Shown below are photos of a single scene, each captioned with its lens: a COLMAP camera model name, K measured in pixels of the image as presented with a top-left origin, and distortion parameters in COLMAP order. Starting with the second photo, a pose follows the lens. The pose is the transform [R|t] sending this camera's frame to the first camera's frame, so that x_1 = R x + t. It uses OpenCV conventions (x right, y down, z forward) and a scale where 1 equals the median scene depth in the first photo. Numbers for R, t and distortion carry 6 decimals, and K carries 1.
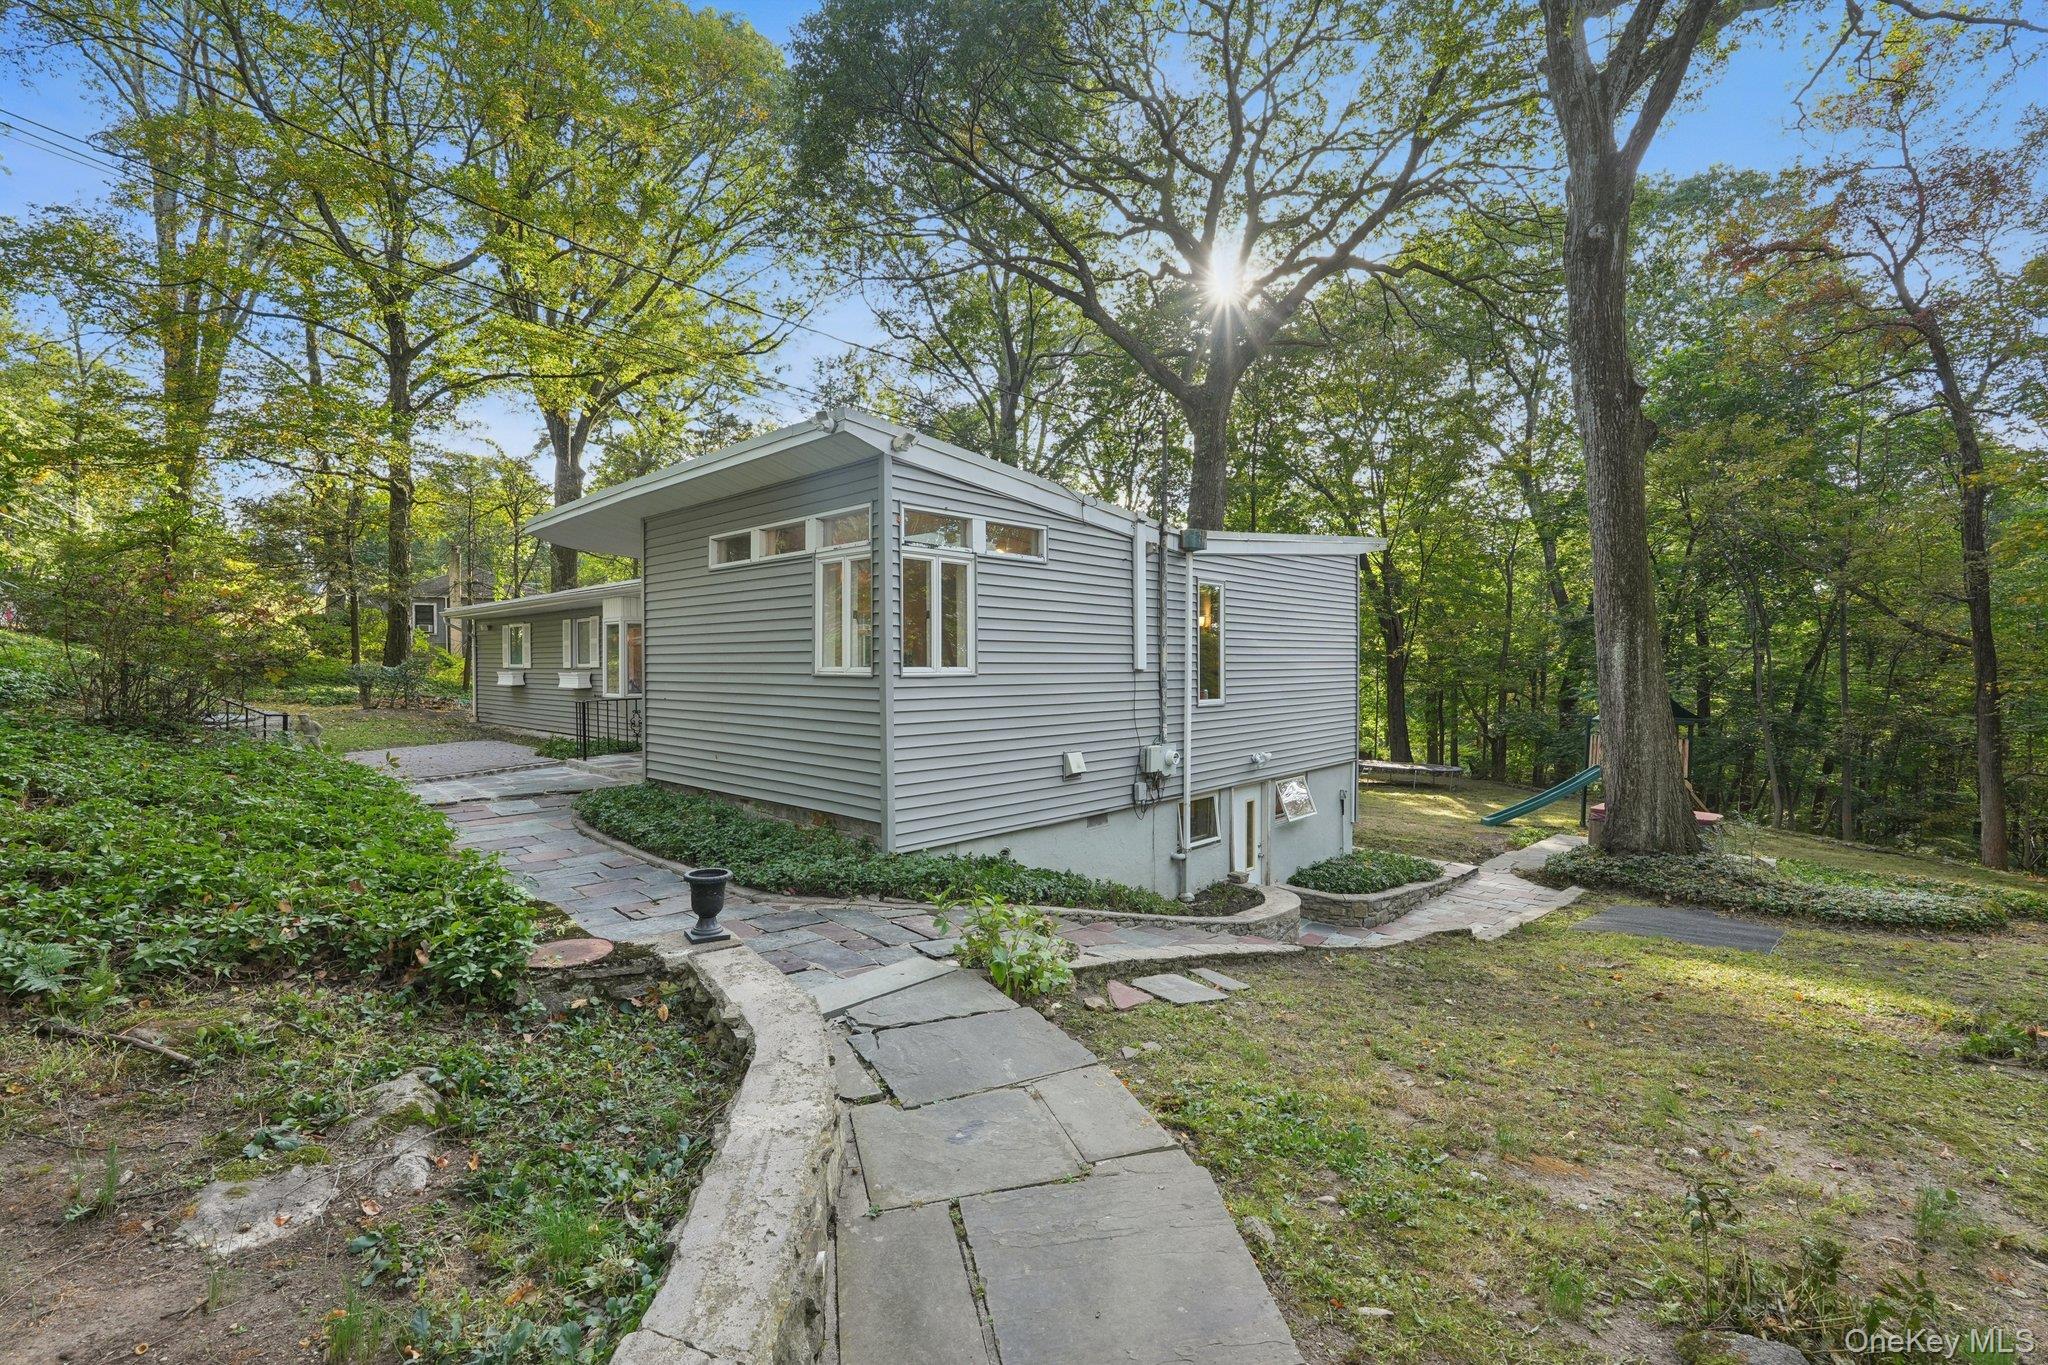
lens RADIAL K [[896.3, 0, 1026.7], [0, 896.3, 682.8], [0, 0, 1]] dist [-0.005202, 0.000090]
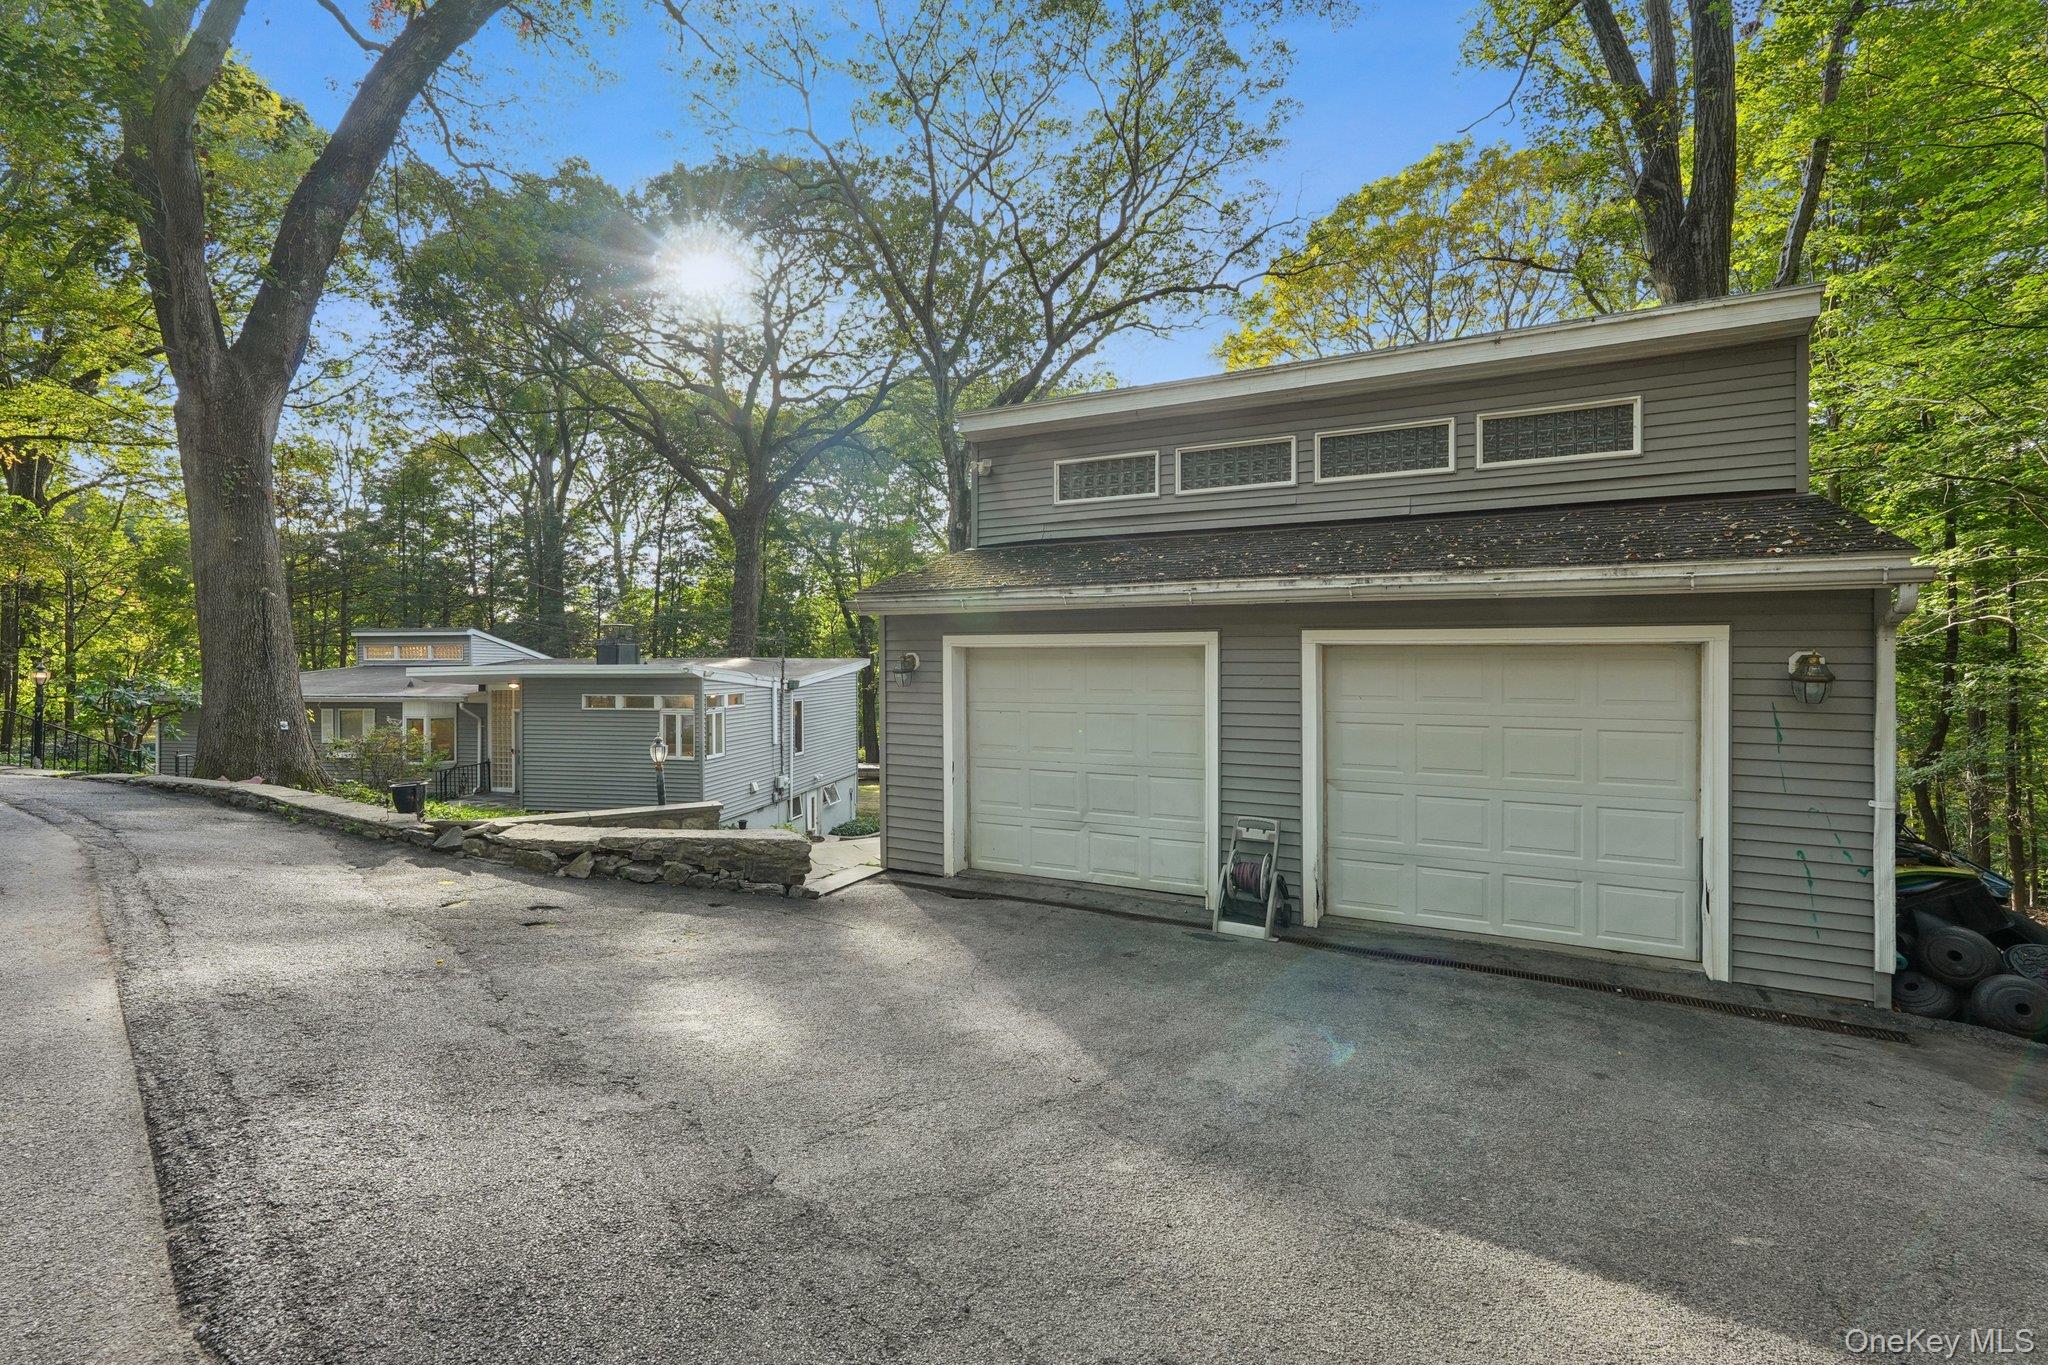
lens RADIAL K [[896.3, 0, 1015.6], [0, 896.3, 660.6], [0, 0, 1]] dist [-0.005202, 0.000090]
pose [[0.848573, -0.000598, 0.529078, -0.580027], [0.010930, 0.999806, -0.016401, -0.188350], [-0.528965, 0.019701, 0.848415, -1.325334]]
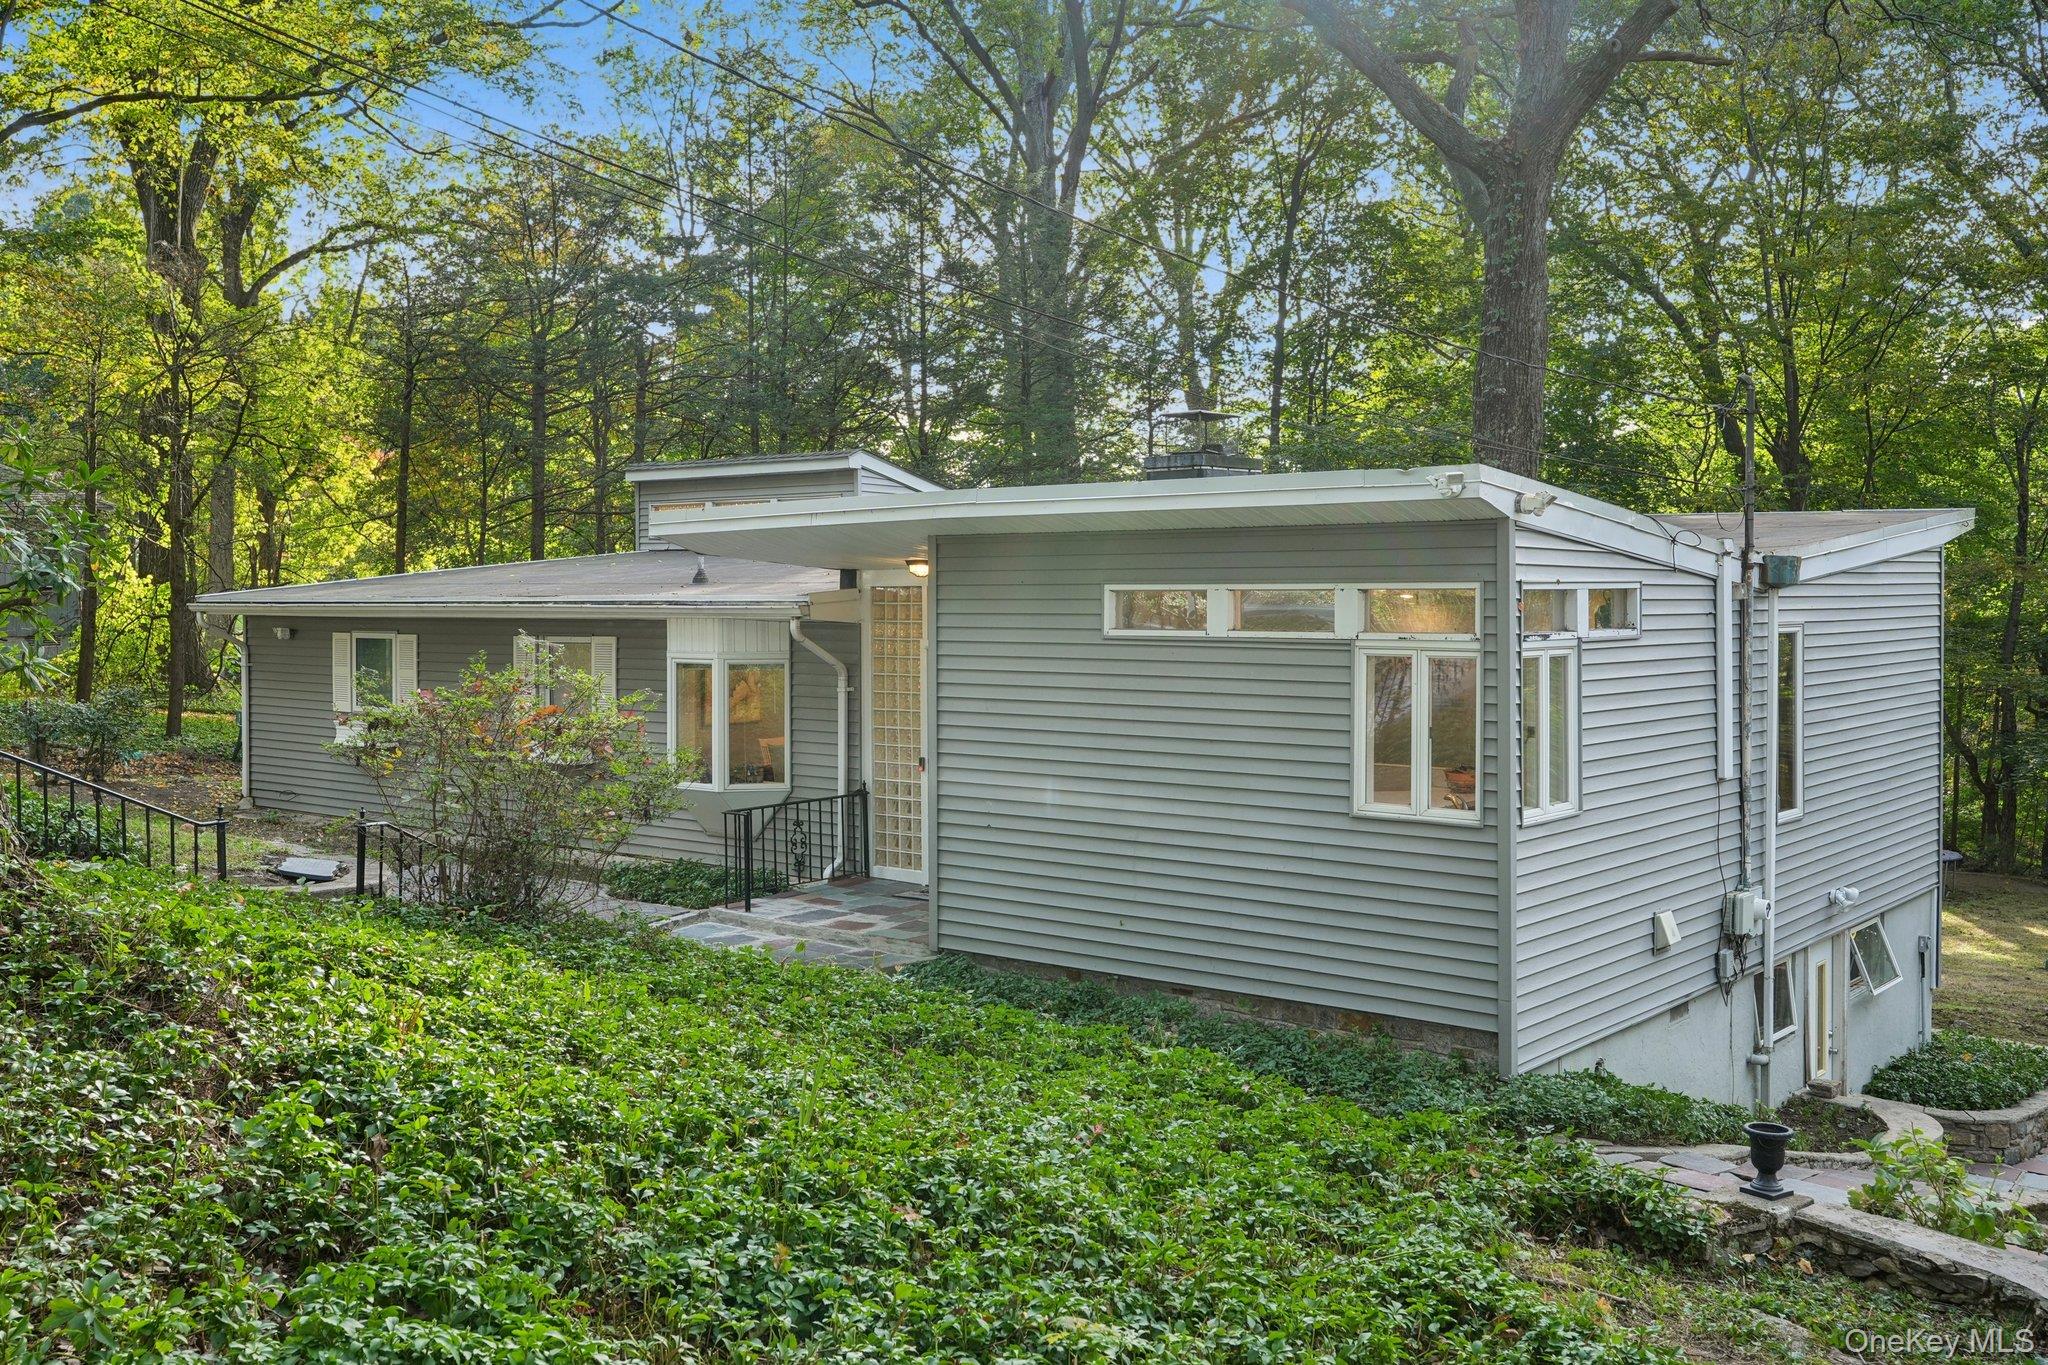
lens RADIAL K [[1948.2, 0, 1038.6], [0, 1948.2, 658.5], [0, 0, 1]] dist [0.007782, 0.000000]
pose [[0.997795, -0.001029, 0.066368, -0.472318], [0.000195, 0.999921, 0.012579, -0.121281], [-0.066376, -0.012539, 0.997716, -0.394819]]
